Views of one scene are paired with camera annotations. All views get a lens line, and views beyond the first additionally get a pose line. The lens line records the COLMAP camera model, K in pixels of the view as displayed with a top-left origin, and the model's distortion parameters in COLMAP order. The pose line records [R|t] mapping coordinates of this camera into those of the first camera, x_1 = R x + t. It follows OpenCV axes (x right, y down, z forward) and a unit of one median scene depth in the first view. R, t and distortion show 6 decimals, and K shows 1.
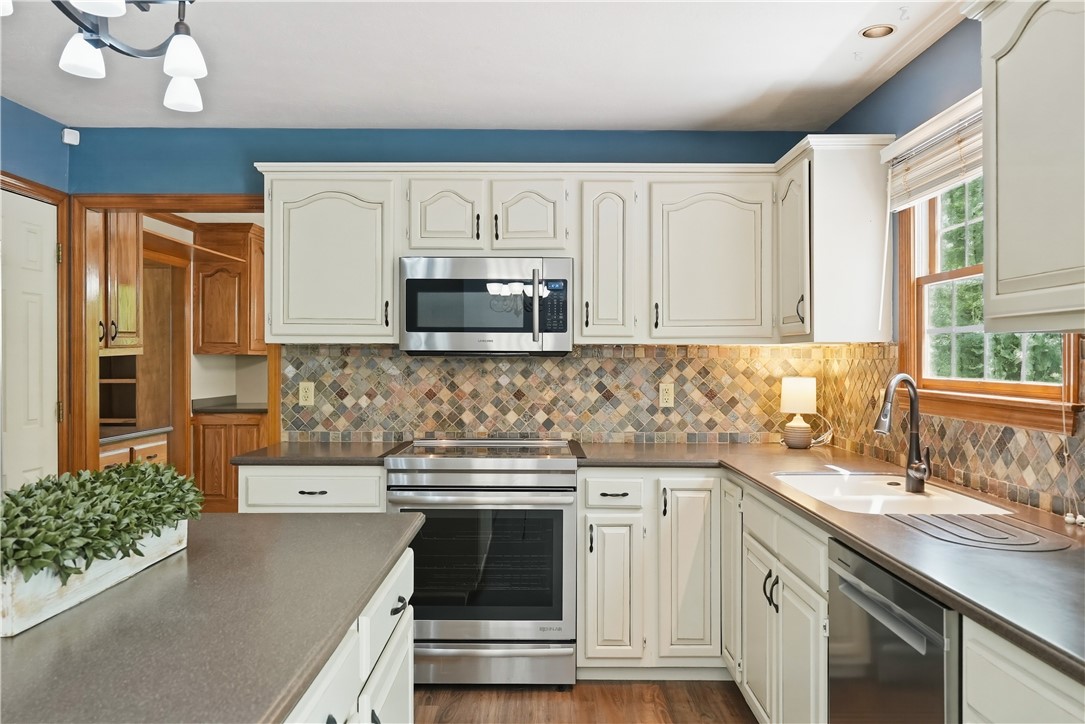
lens RADIAL K [[811.6, 0, 541.5], [0, 811.6, 354.9], [0, 0, 1]] dist [0.001974, 0.000673]
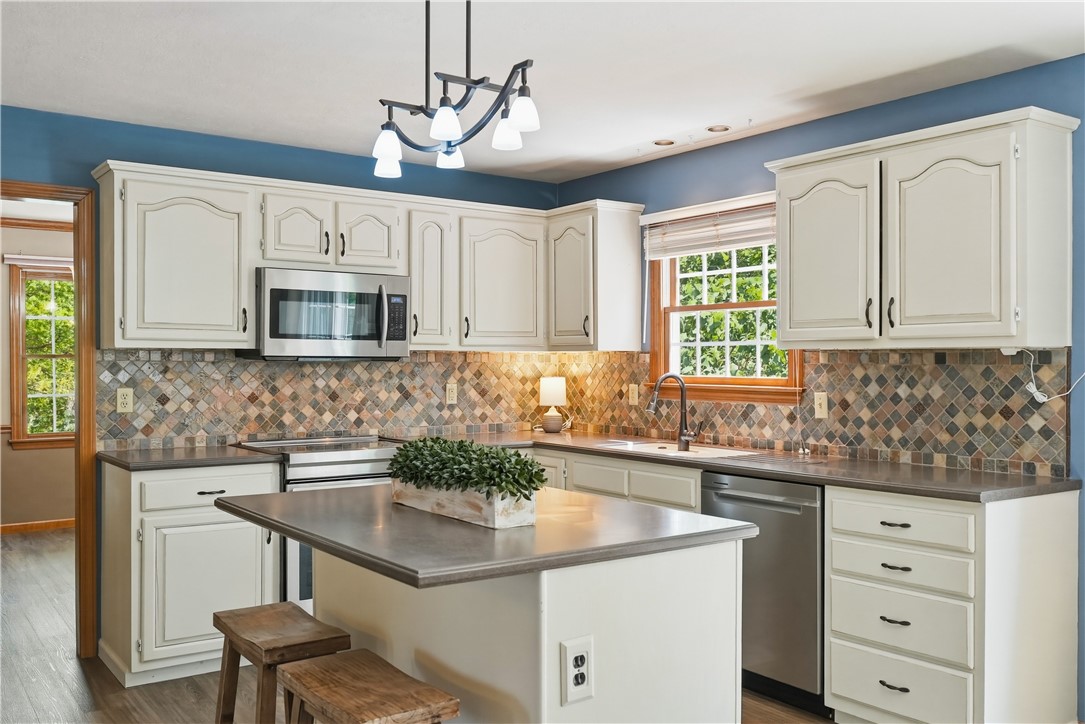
lens RADIAL K [[953.1, 0, 540.7], [0, 953.1, 364.8], [0, 0, 1]] dist [-0.006074, 0.011682]
pose [[0.810886, -0.002860, 0.585197, -0.579509], [-0.002057, 0.999968, 0.007736, -0.003783], [-0.585200, -0.007477, 0.810854, -0.208397]]
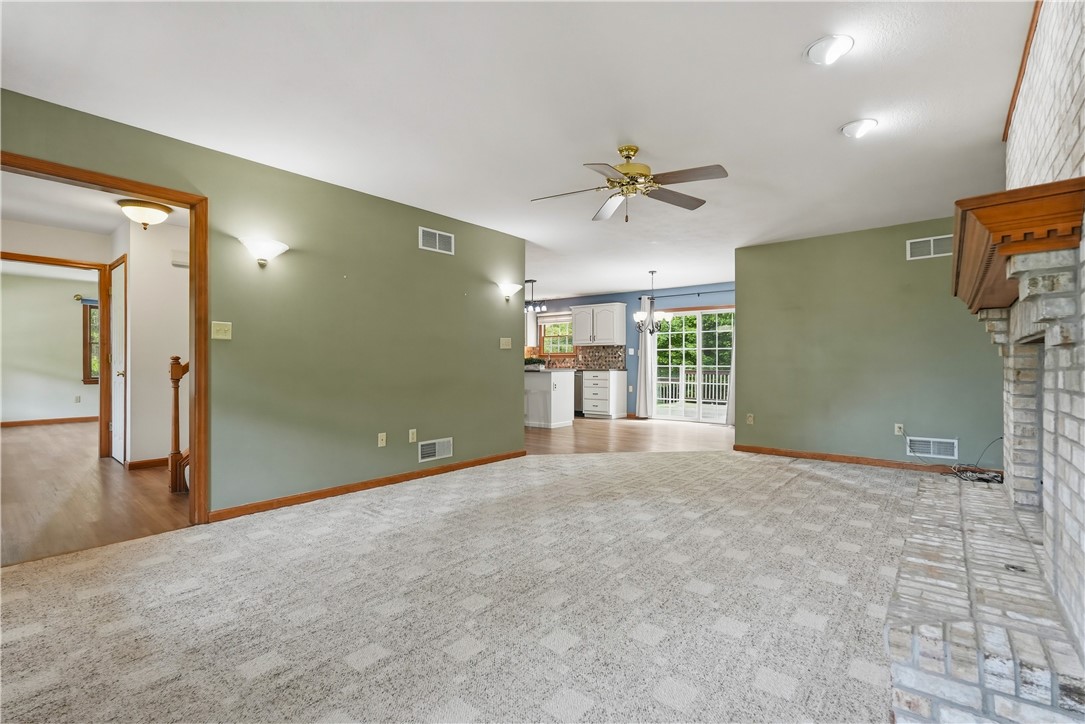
lens RADIAL K [[485.2, 0, 543.5], [0, 485.2, 363.3], [0, 0, 1]] dist [-0.001845, 0.000076]
pose [[0.640995, -0.004449, 0.767532, -1.860730], [-0.002049, 0.999970, 0.007507, 0.063618], [-0.767542, -0.006385, 0.640967, -1.065667]]
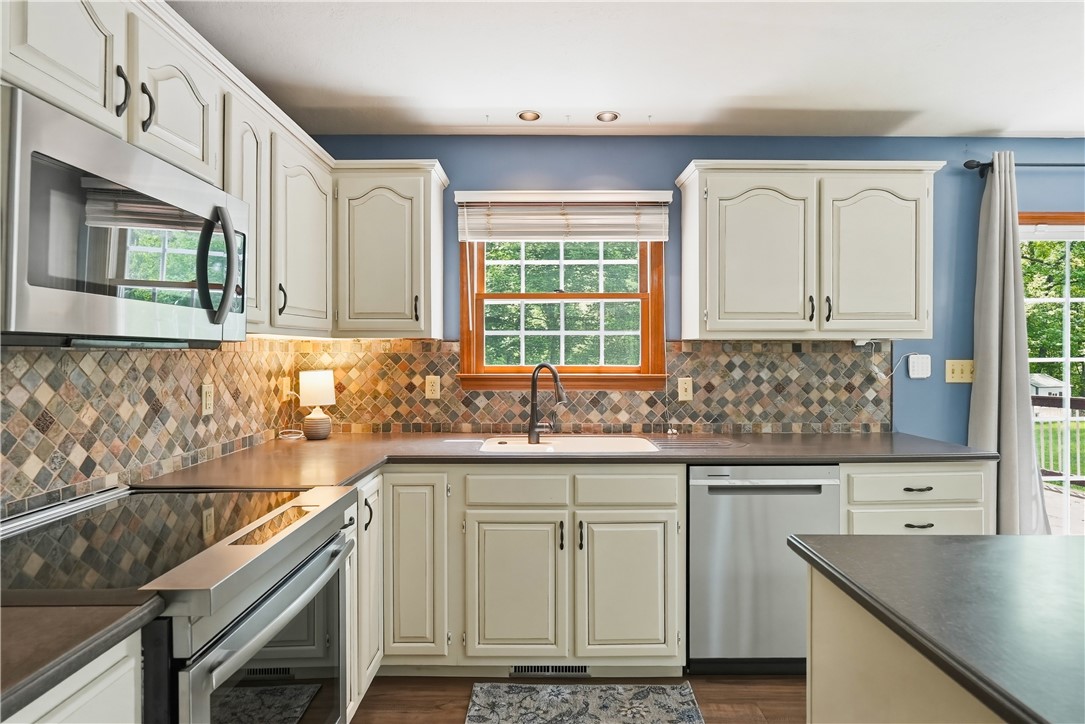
lens RADIAL K [[588.7, 0, 546.2], [0, 588.7, 353.1], [0, 0, 1]] dist [0.002123, 0.003480]
pose [[-0.006331, -0.002467, 0.999977, -0.433414], [-0.003462, 0.999991, 0.002446, 0.002925], [-0.999974, -0.003446, -0.006339, 0.714485]]
